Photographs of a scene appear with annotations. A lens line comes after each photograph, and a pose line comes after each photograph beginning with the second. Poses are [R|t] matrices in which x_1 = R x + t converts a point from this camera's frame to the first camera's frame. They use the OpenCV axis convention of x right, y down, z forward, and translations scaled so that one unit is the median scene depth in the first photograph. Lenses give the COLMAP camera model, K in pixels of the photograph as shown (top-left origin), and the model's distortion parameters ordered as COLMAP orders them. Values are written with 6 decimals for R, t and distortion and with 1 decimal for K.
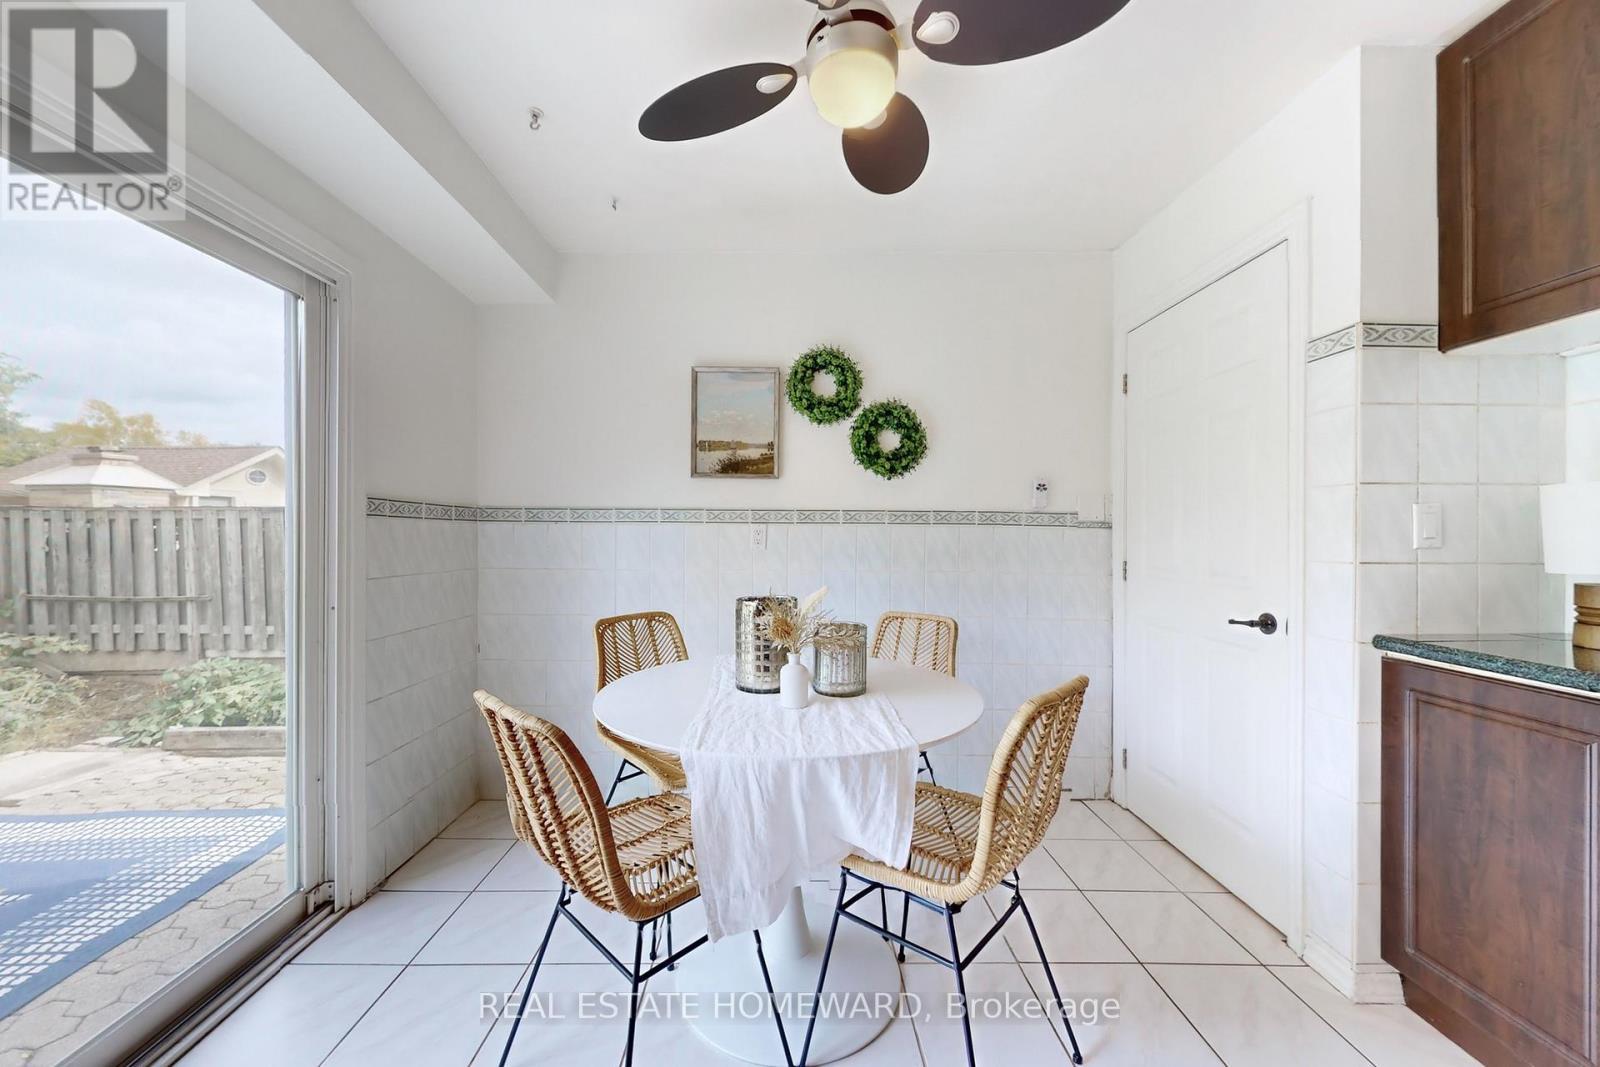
lens RADIAL K [[593.7, 0, 793.2], [0, 593.7, 536.5], [0, 0, 1]] dist [0.007289, 0.000925]
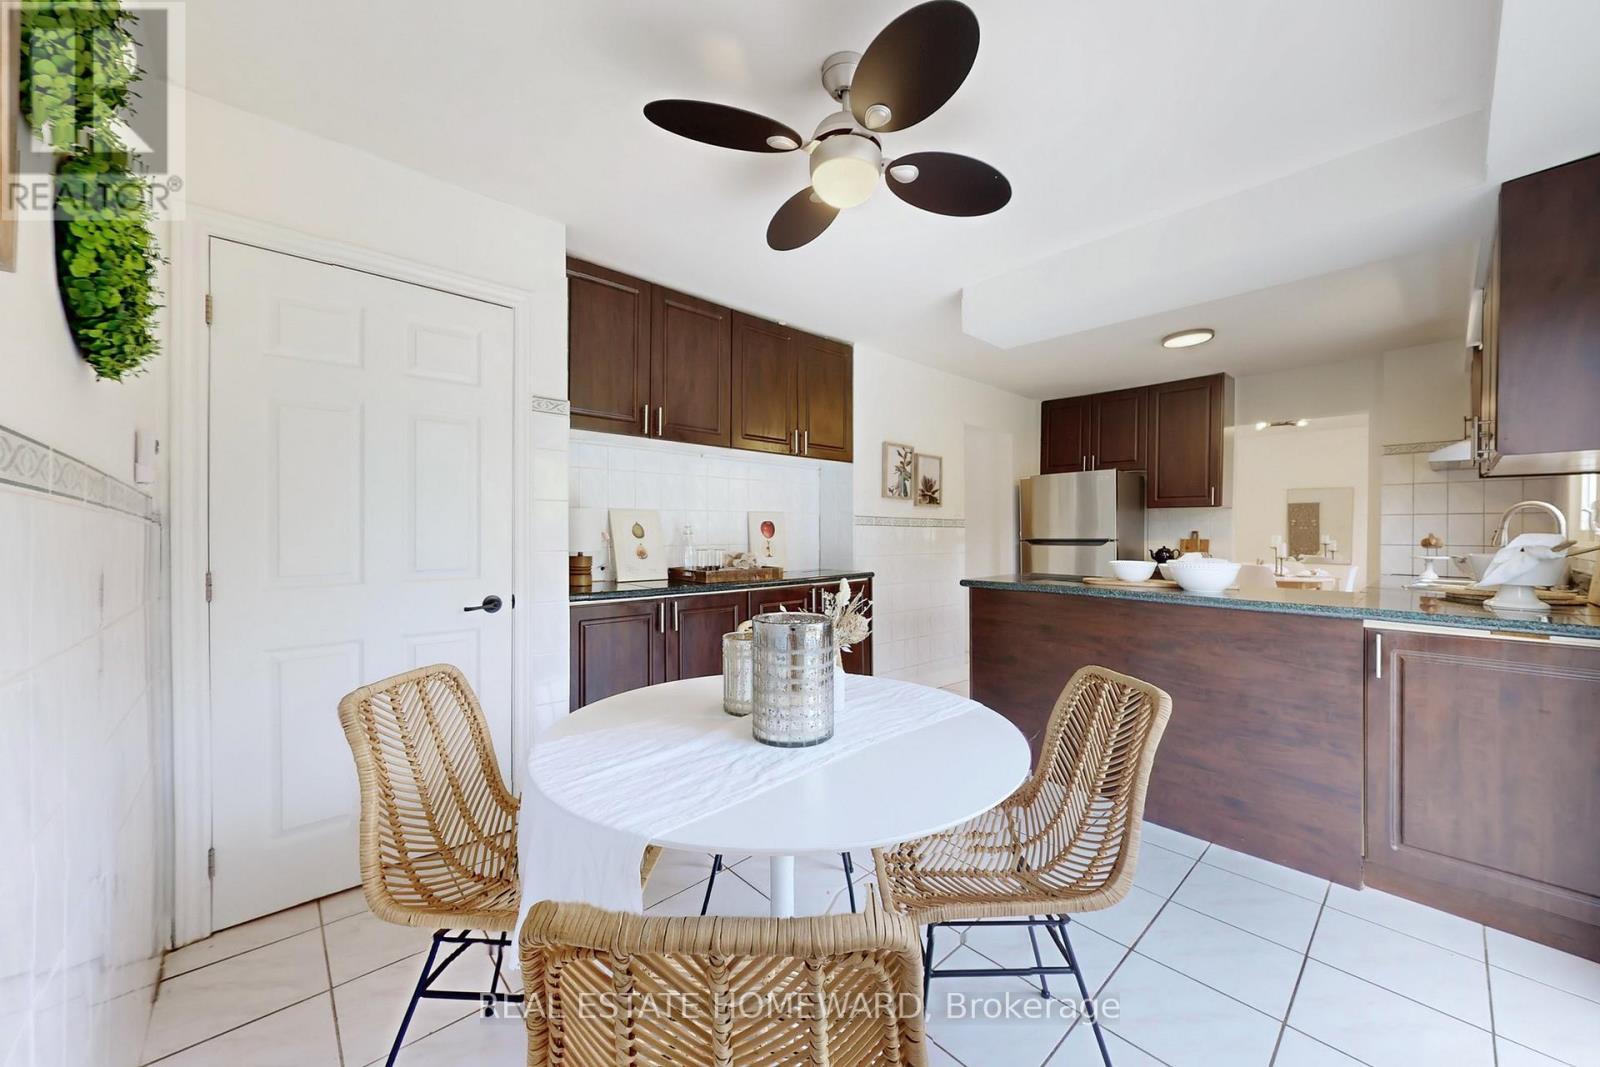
lens RADIAL K [[593.7, 0, 800.6], [0, 593.7, 536.6], [0, 0, 1]] dist [0.007289, 0.000925]
pose [[-0.689182, -0.003777, 0.724578, -0.373757], [0.001572, 0.999976, 0.006708, -0.000492], [-0.724586, 0.005762, -0.689160, 0.963797]]
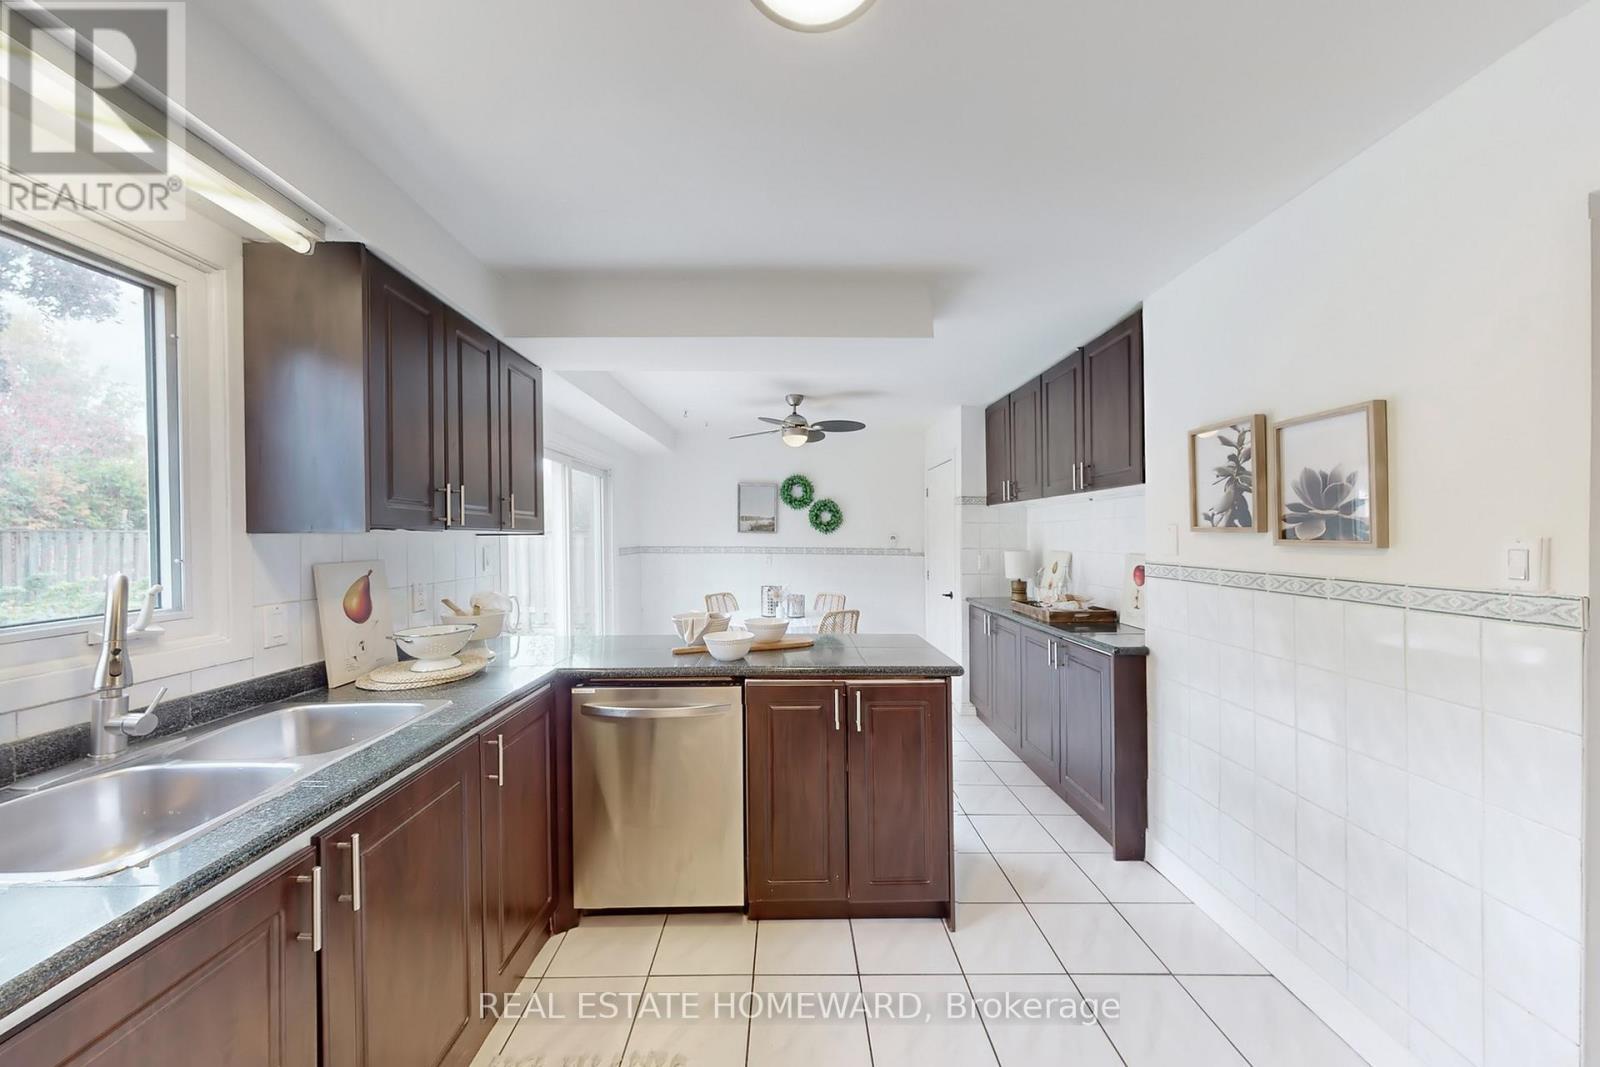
lens RADIAL K [[593.7, 0, 802.4], [0, 593.7, 529.3], [0, 0, 1]] dist [0.007289, 0.000925]
pose [[0.999911, 0.000531, 0.013341, 0.042593], [-0.000387, 0.999942, -0.010746, -0.089978], [-0.013346, 0.010740, 0.999853, -1.224823]]
